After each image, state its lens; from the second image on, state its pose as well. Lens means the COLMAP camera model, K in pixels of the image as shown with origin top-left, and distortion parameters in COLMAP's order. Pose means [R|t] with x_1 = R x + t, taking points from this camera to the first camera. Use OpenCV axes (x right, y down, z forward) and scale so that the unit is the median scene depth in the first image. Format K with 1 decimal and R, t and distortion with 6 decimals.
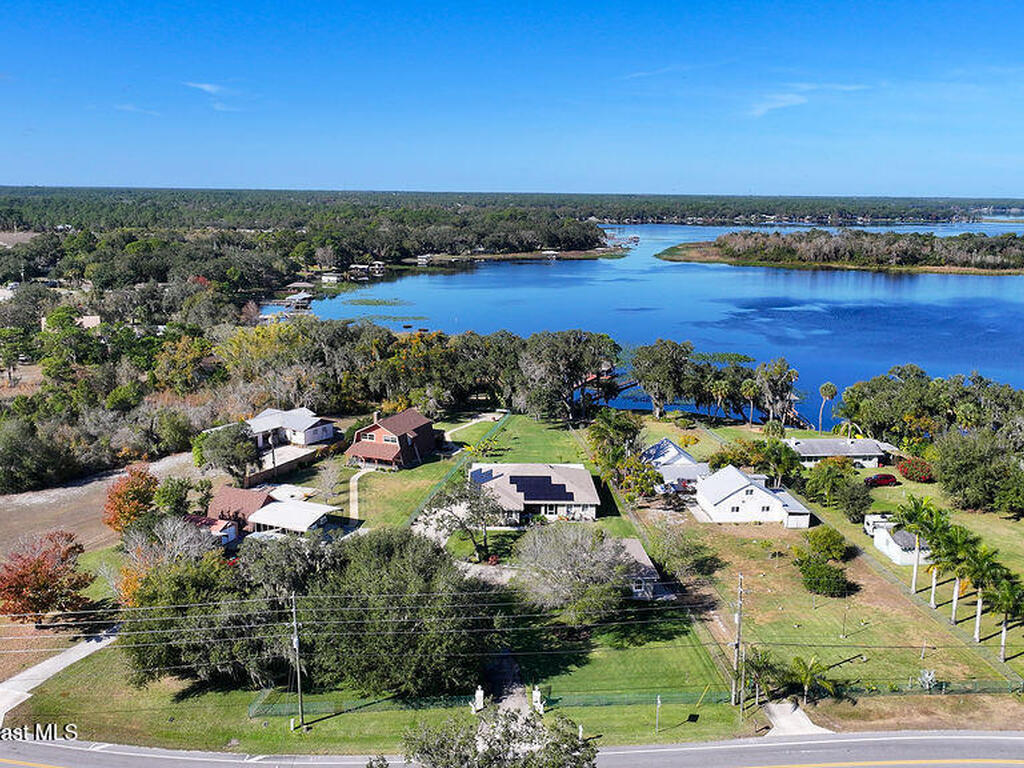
lens RADIAL K [[964.2, 0, 511.7], [0, 964.2, 385.4], [0, 0, 1]] dist [0.003638, 0.000000]
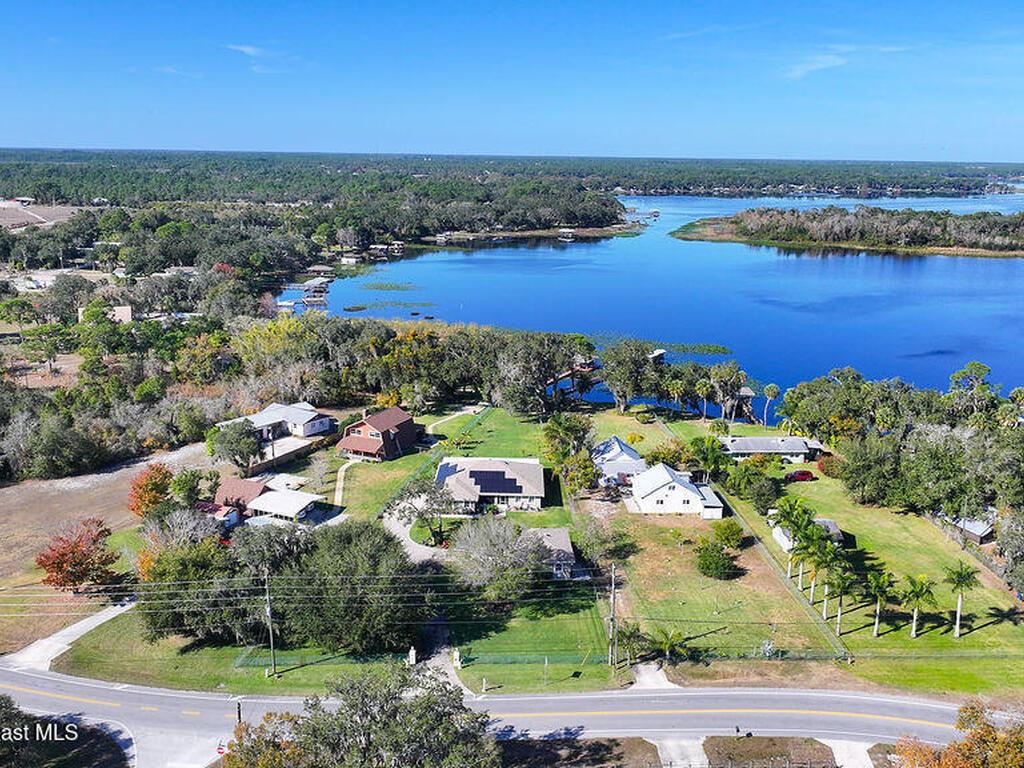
lens RADIAL K [[964.2, 0, 513.0], [0, 964.2, 382.6], [0, 0, 1]] dist [0.003638, 0.000000]
pose [[0.999446, 0.010584, -0.031560, 0.076770], [-0.009493, 0.999359, 0.034529, -0.048634], [0.031905, -0.034210, 0.998905, -0.151456]]
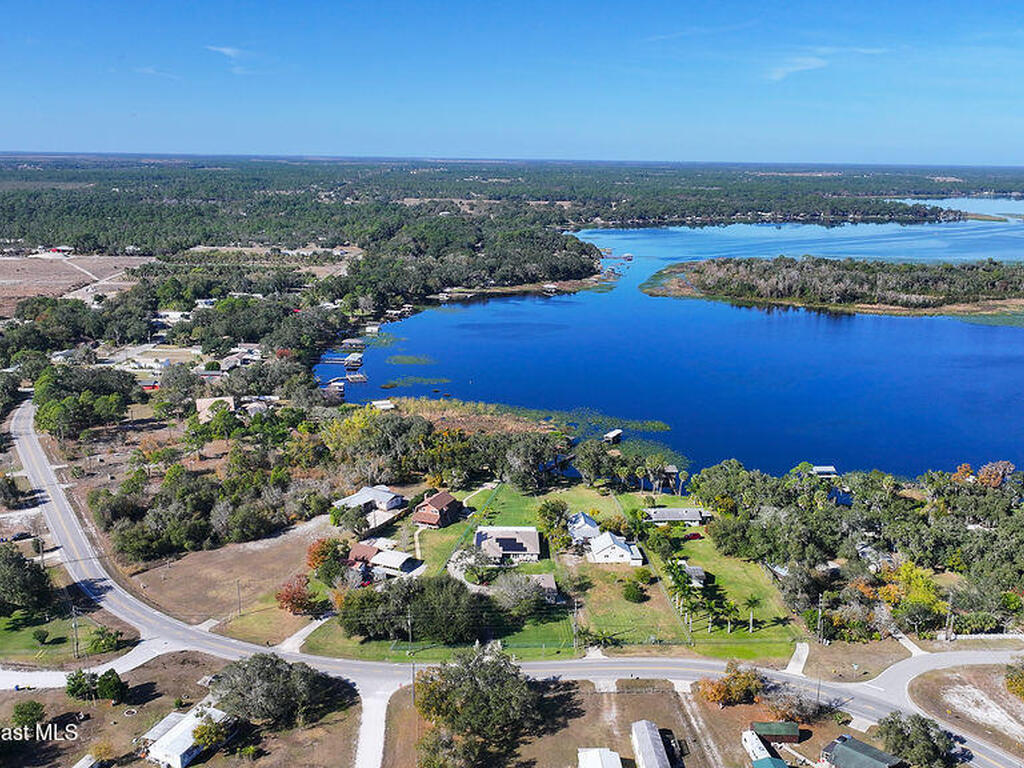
lens RADIAL K [[964.2, 0, 518.1], [0, 964.2, 389.9], [0, 0, 1]] dist [0.003638, 0.000000]
pose [[0.999934, 0.007529, -0.008682, 0.052832], [-0.007164, 0.999116, 0.041413, -0.263938], [0.008986, -0.041348, 0.999104, -0.881800]]
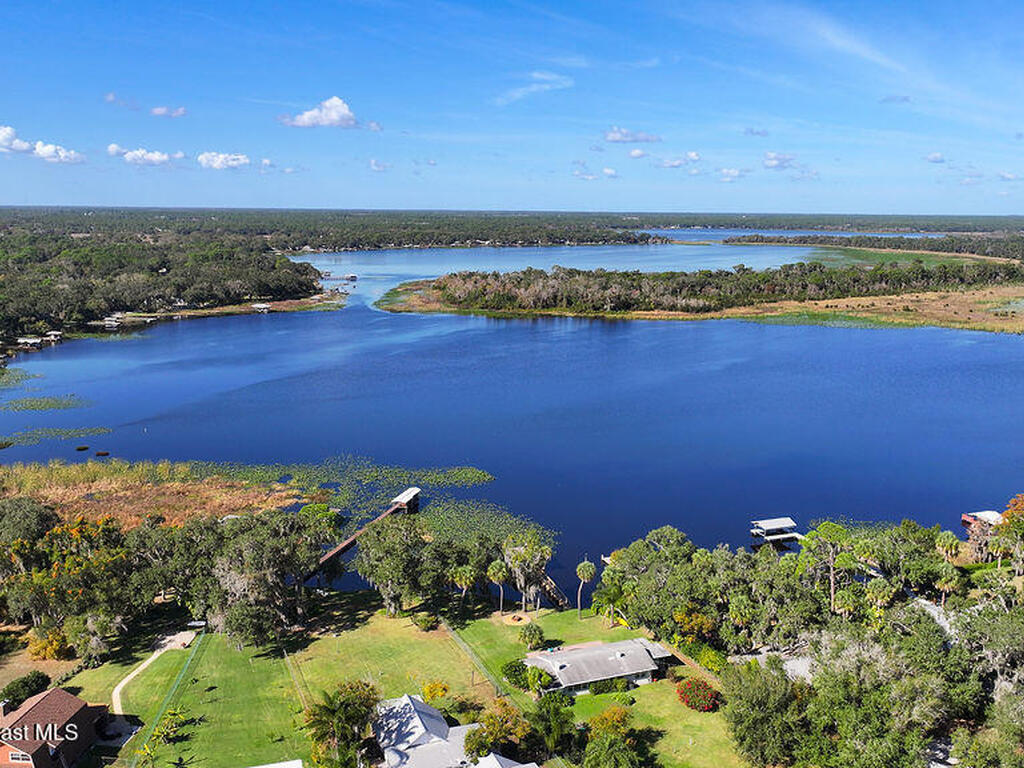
lens RADIAL K [[964.2, 0, 514.8], [0, 964.2, 377.4], [0, 0, 1]] dist [0.003638, 0.000000]
pose [[0.957690, -0.050713, 0.283300, 0.034650], [0.056822, 0.998295, -0.013383, -0.194491], [-0.282138, 0.028915, 0.958938, 0.215709]]
